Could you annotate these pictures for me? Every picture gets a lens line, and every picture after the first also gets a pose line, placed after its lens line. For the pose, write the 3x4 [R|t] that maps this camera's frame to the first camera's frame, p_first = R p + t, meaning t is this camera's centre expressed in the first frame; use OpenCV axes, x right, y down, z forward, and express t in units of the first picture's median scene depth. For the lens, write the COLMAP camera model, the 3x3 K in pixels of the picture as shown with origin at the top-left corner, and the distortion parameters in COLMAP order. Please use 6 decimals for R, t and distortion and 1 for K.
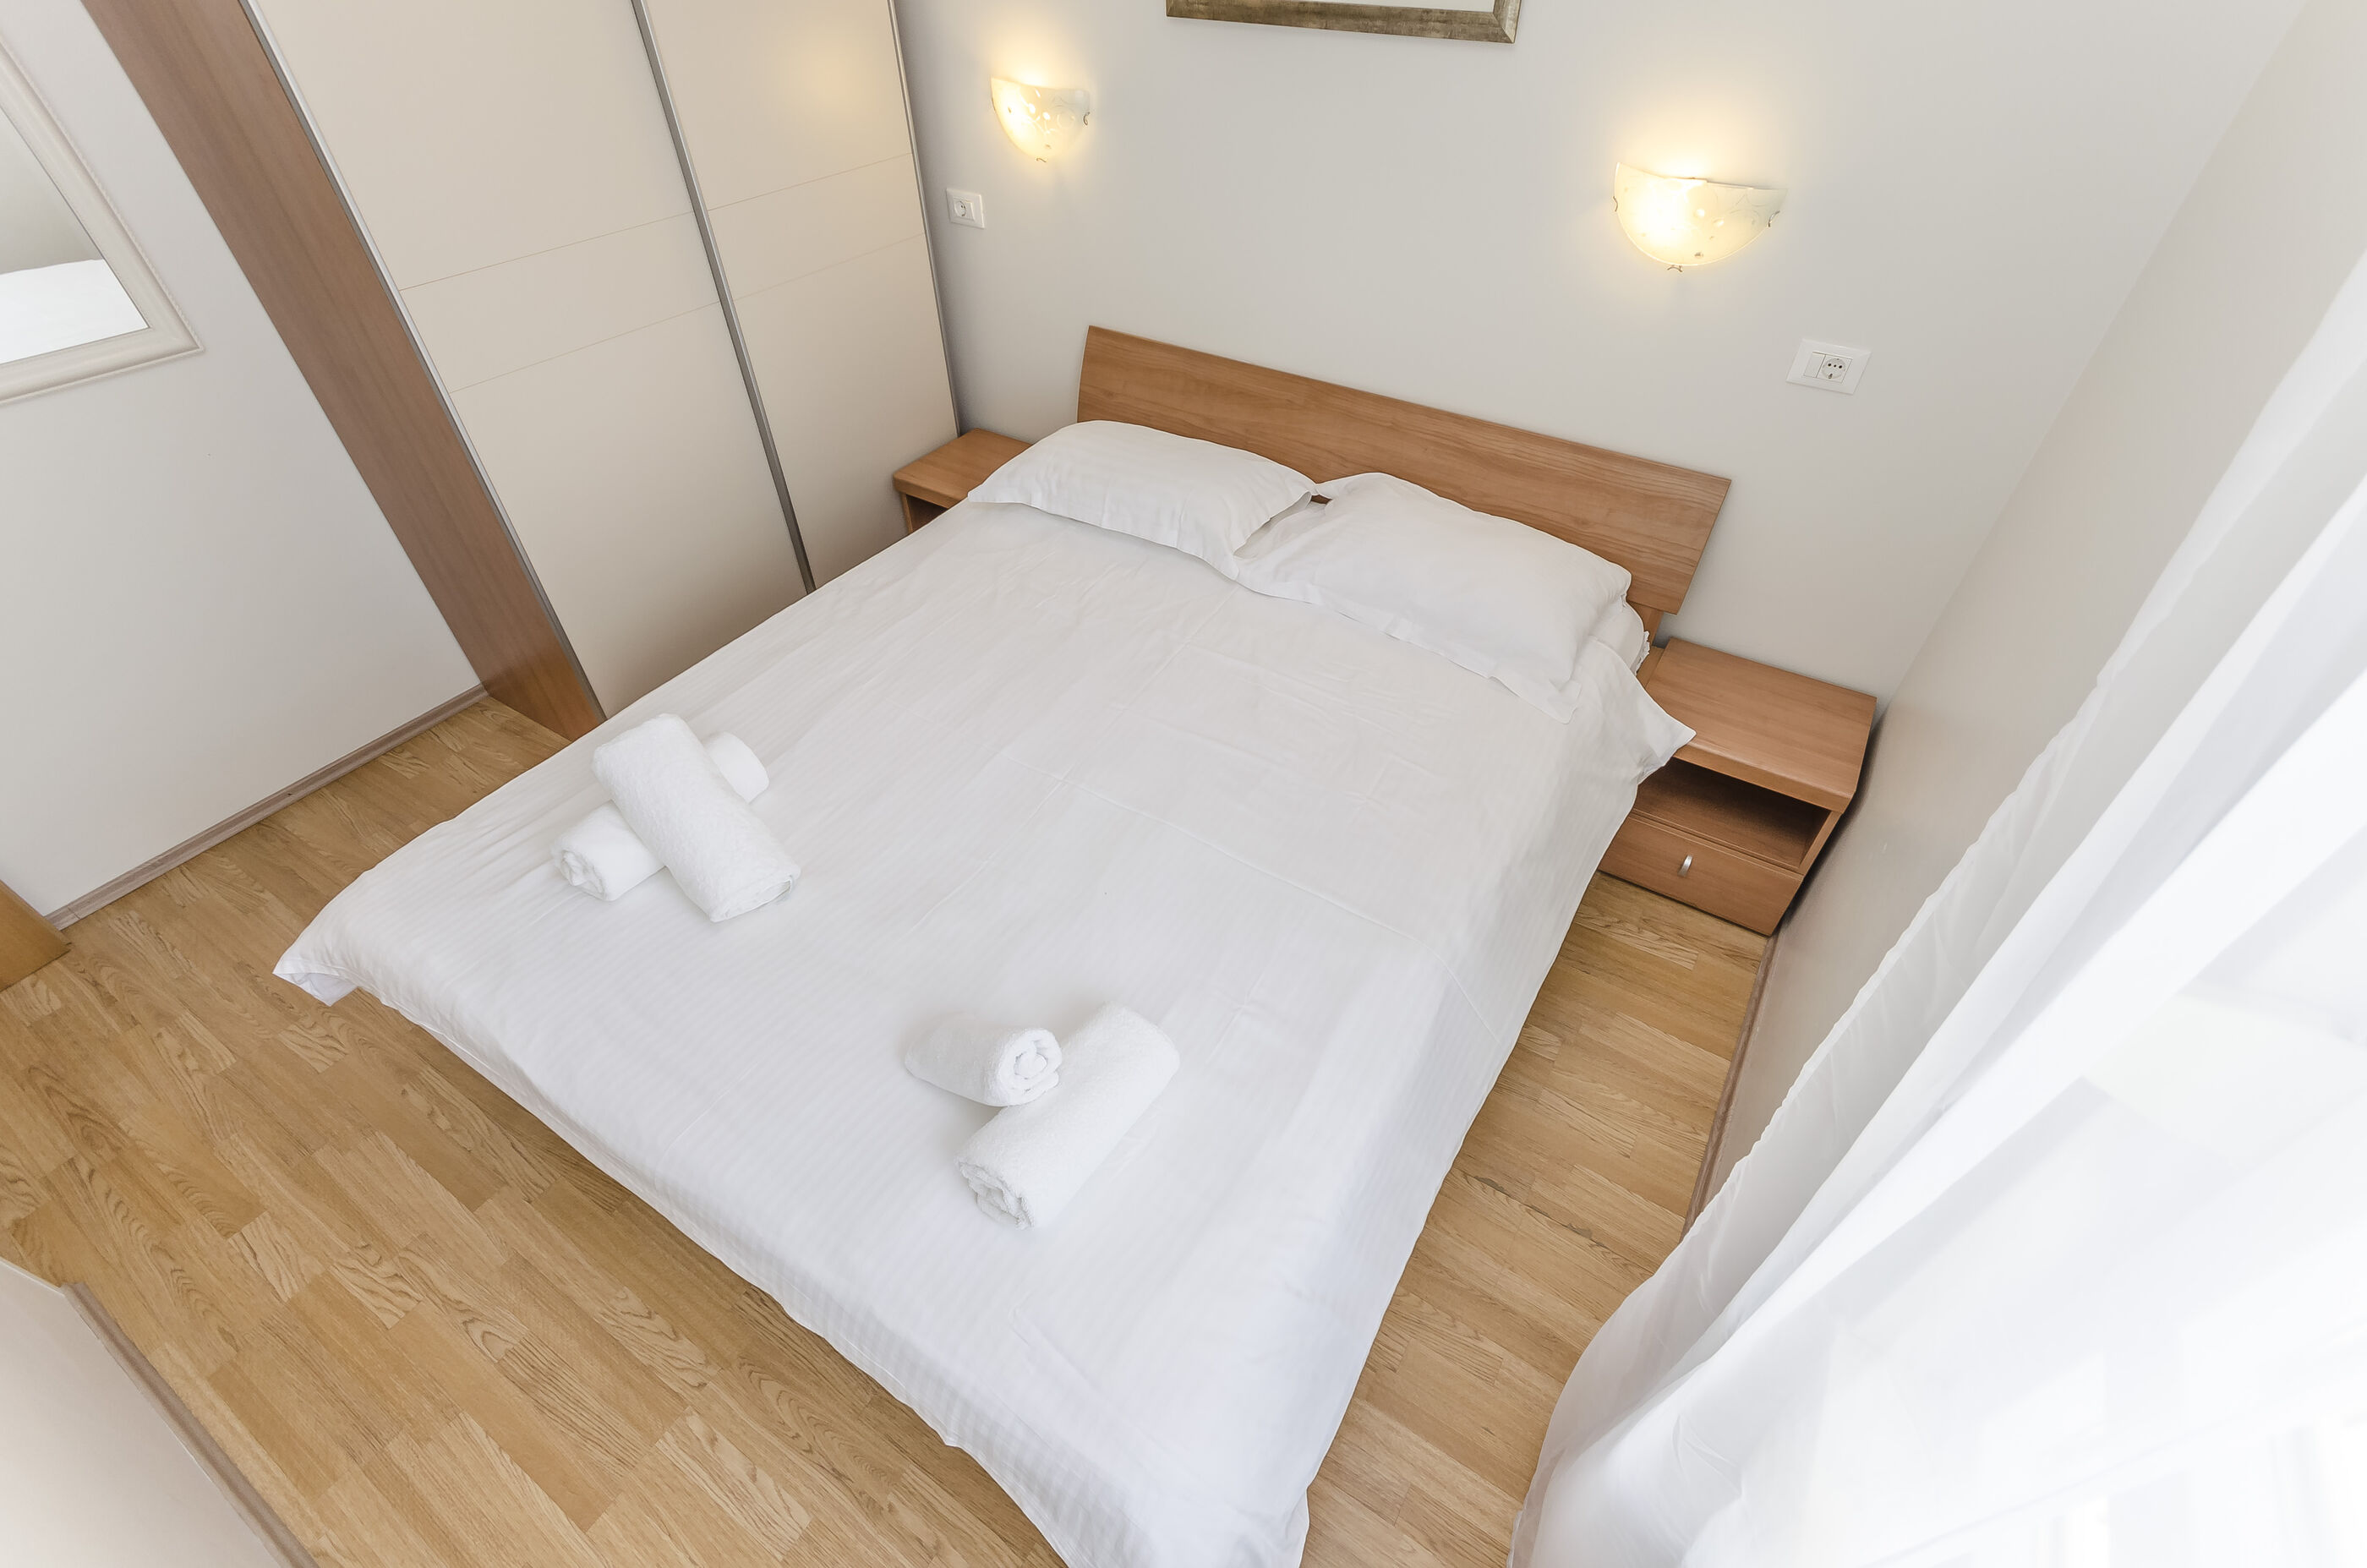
lens RADIAL K [[1091.3, 0, 1201.5], [0, 1091.3, 780.5], [0, 0, 1]] dist [0.010204, -0.000140]
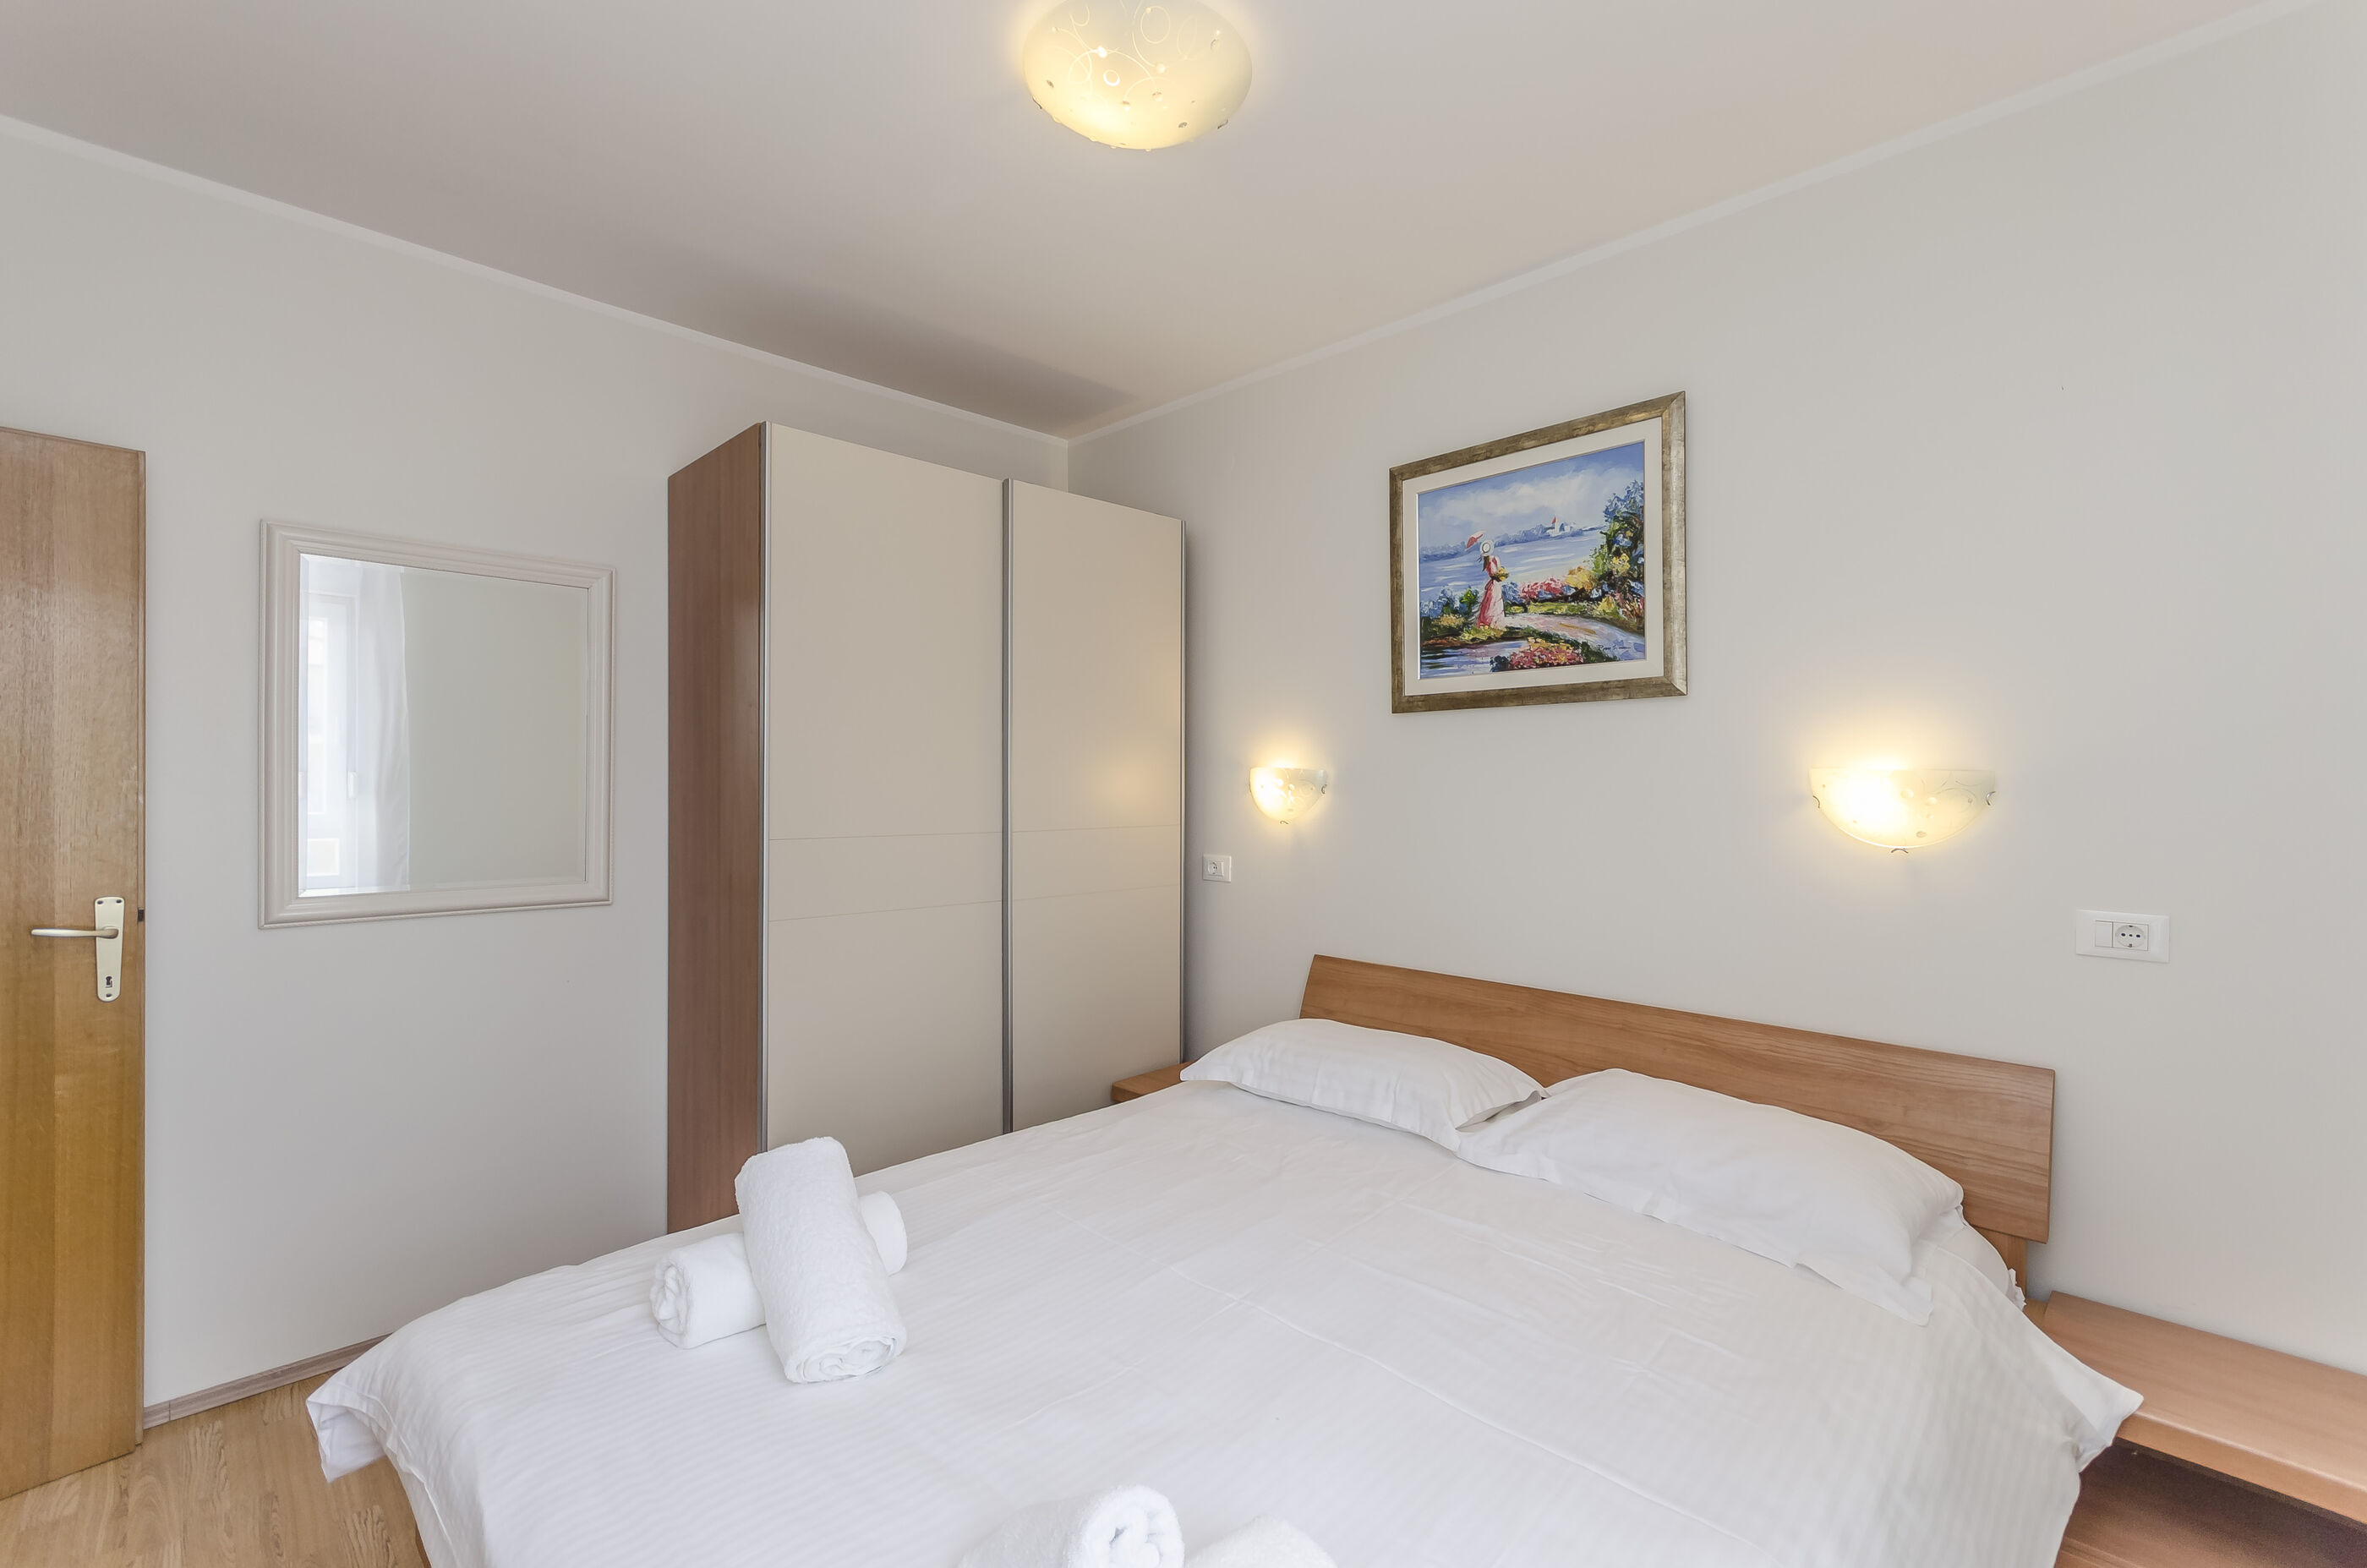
lens RADIAL K [[1049.1, 0, 1186.7], [0, 1049.1, 730.0], [0, 0, 1]] dist [0.004822, 0.000713]
pose [[0.974564, -0.002466, -0.224098, 0.008956], [-0.154386, 0.717442, -0.679296, 0.182497], [0.162453, 0.696614, 0.698812, 0.121418]]
